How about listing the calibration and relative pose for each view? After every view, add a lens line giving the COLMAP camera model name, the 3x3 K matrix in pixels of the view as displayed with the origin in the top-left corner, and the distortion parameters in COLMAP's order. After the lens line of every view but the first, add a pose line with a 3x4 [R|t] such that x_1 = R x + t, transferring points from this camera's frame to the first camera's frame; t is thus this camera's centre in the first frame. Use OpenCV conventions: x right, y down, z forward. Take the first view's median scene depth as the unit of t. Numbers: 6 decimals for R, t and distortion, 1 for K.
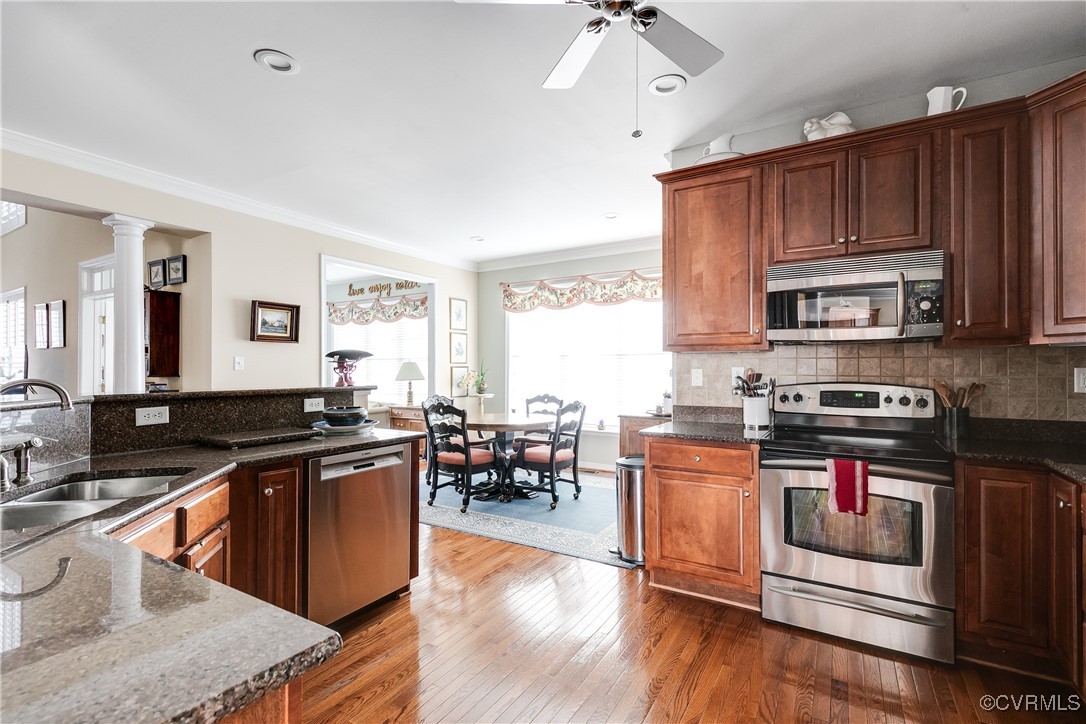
lens RADIAL K [[494.2, 0, 561.3], [0, 494.2, 365.6], [0, 0, 1]] dist [0.004028, -0.001594]
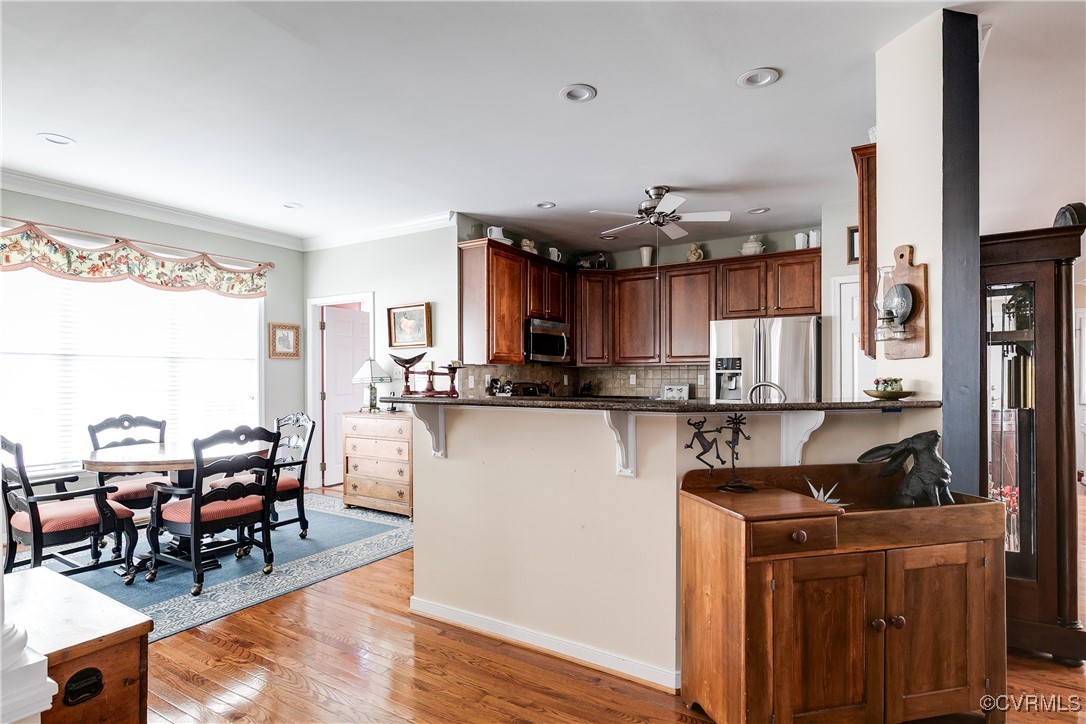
lens RADIAL K [[554.9, 0, 535.9], [0, 554.9, 379.6], [0, 0, 1]] dist [-0.004884, 0.001242]
pose [[0.036325, -0.007009, 0.999315, -0.742525], [-0.006687, 0.999951, 0.007256, 0.002482], [-0.999318, -0.006946, 0.036277, 0.431228]]
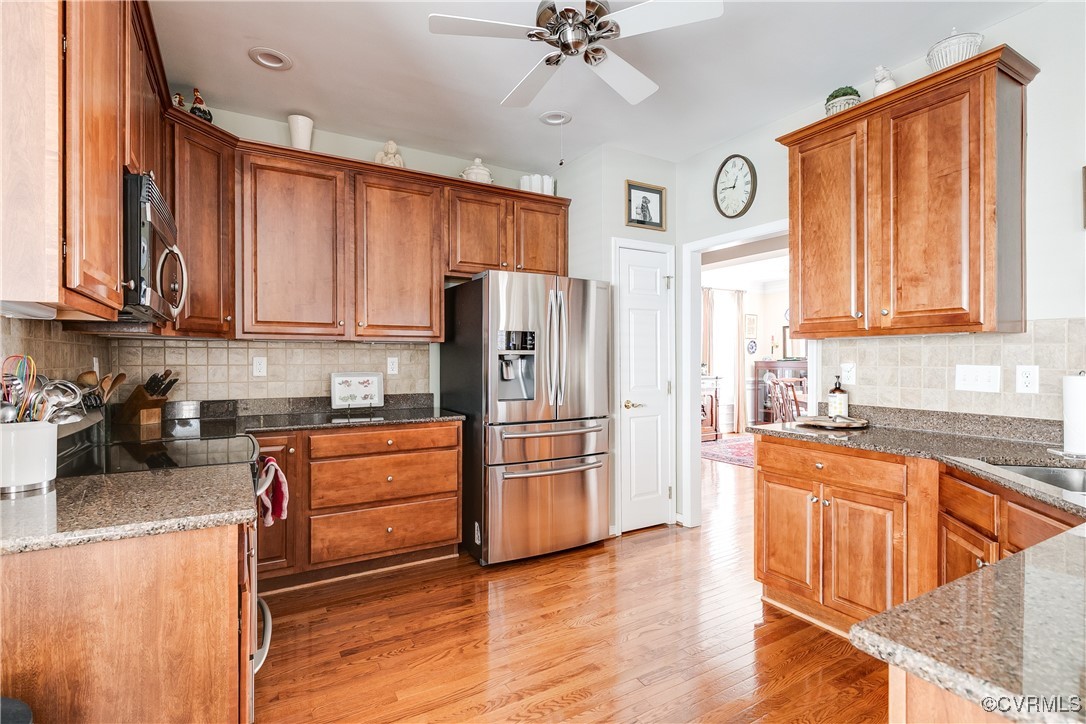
lens RADIAL K [[527.7, 0, 543.8], [0, 527.7, 362.3], [0, 0, 1]] dist [-0.000997, -0.000038]
pose [[-0.874561, -0.001632, 0.484913, -0.151364], [-0.004225, 0.999982, -0.004253, 0.006080], [-0.484898, -0.005768, -0.874552, 0.609593]]
